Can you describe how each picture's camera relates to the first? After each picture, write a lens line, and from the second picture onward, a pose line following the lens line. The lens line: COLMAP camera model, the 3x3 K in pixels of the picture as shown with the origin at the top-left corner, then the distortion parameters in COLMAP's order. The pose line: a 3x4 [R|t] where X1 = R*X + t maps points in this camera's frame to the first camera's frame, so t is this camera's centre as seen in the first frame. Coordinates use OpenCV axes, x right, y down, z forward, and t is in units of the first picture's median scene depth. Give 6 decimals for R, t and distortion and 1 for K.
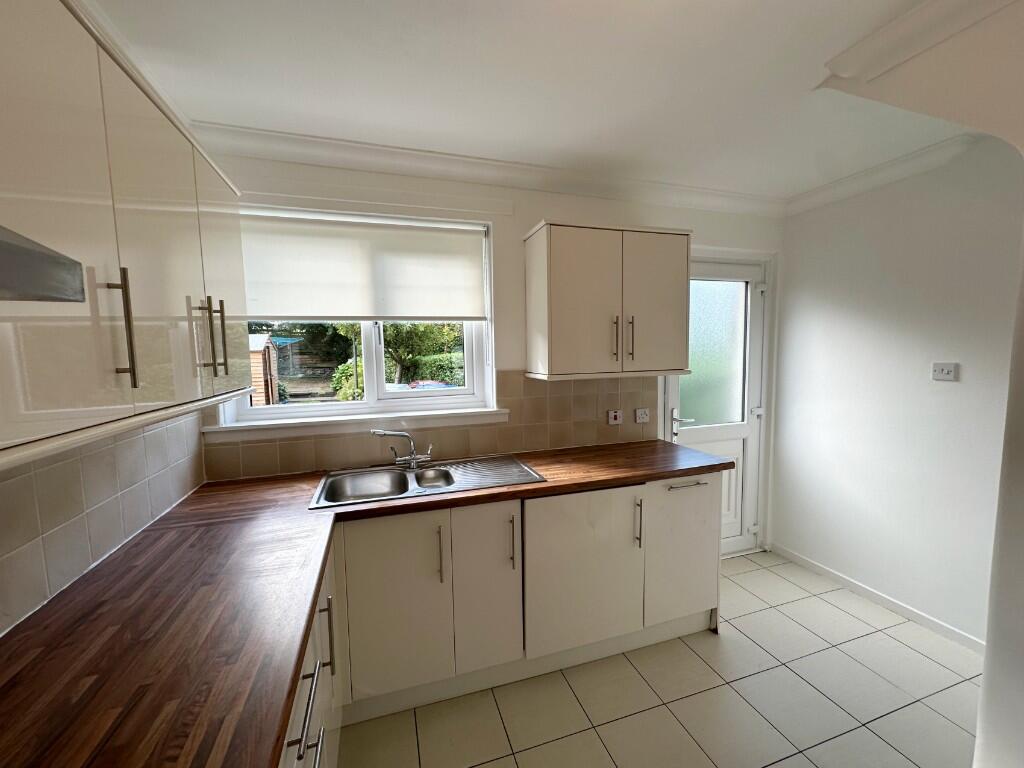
lens RADIAL K [[409.1, 0, 505.6], [0, 409.1, 385.0], [0, 0, 1]] dist [-0.000299, 0.000035]
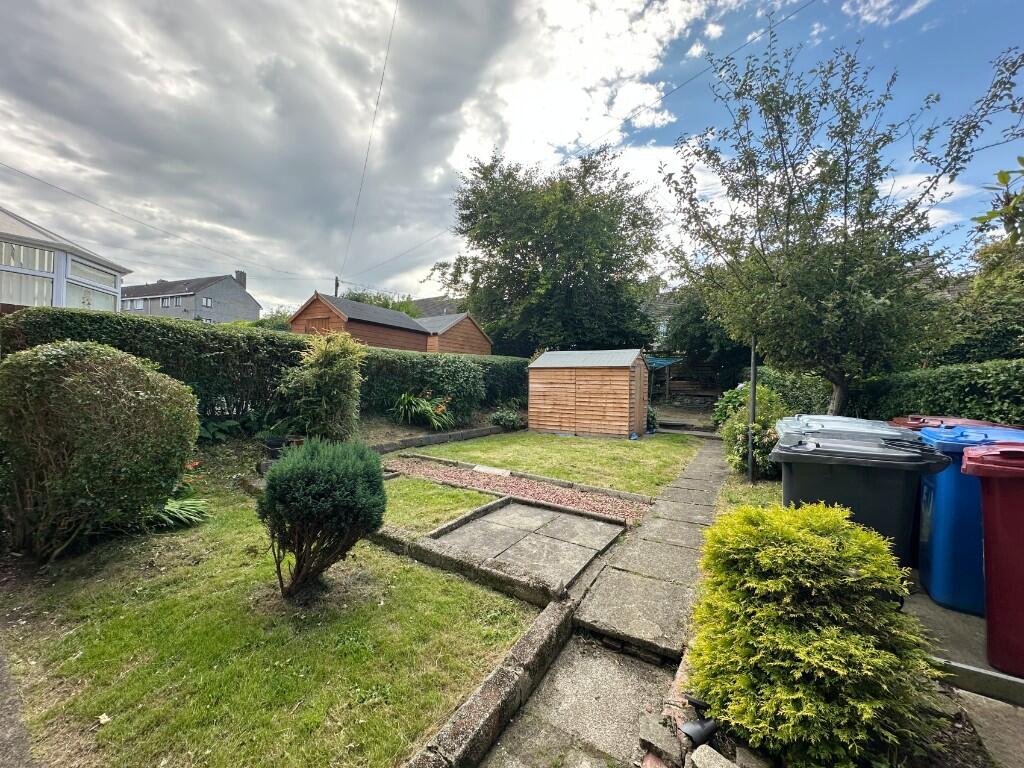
lens RADIAL K [[409.1, 0, 508.2], [0, 409.1, 386.2], [0, 0, 1]] dist [-0.000299, 0.000035]
pose [[0.642147, 0.032721, -0.765883, -0.356831], [-0.095948, 0.994663, -0.037952, 0.034755], [0.760553, 0.097855, 0.641859, 0.879233]]
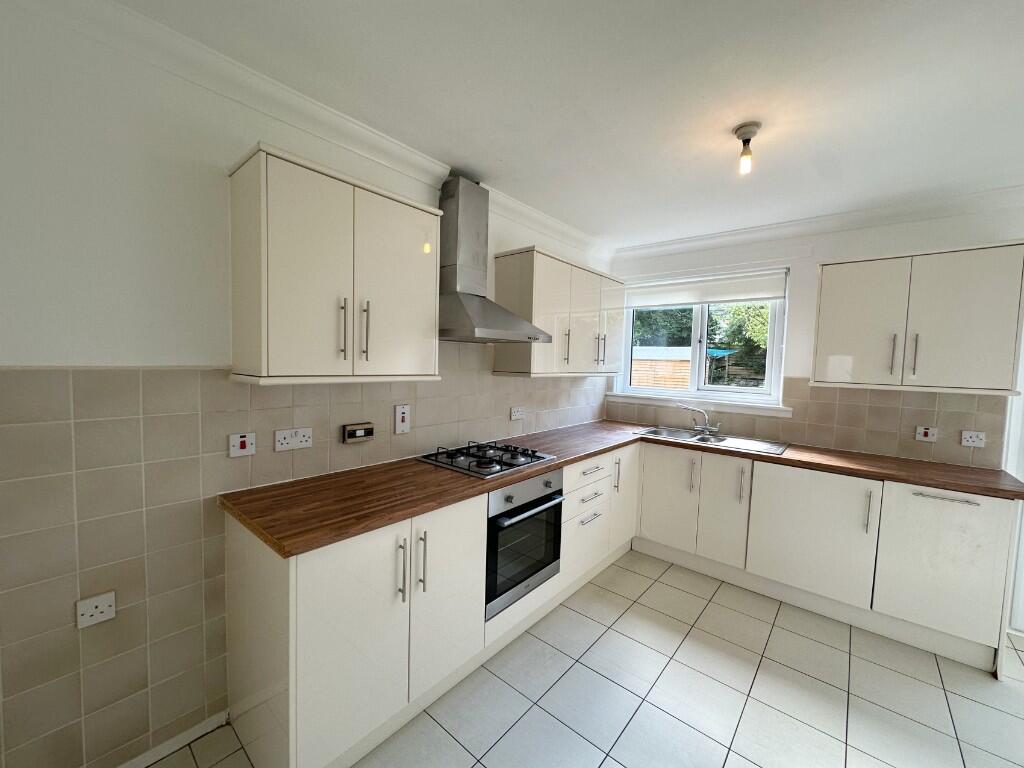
lens RADIAL K [[409.1, 0, 509.5], [0, 409.1, 380.6], [0, 0, 1]] dist [-0.000299, 0.000035]
pose [[0.520157, 0.076729, -0.850617, 0.578062], [-0.110829, 0.993599, 0.021854, 0.040790], [0.846849, 0.082905, 0.525331, -0.389102]]
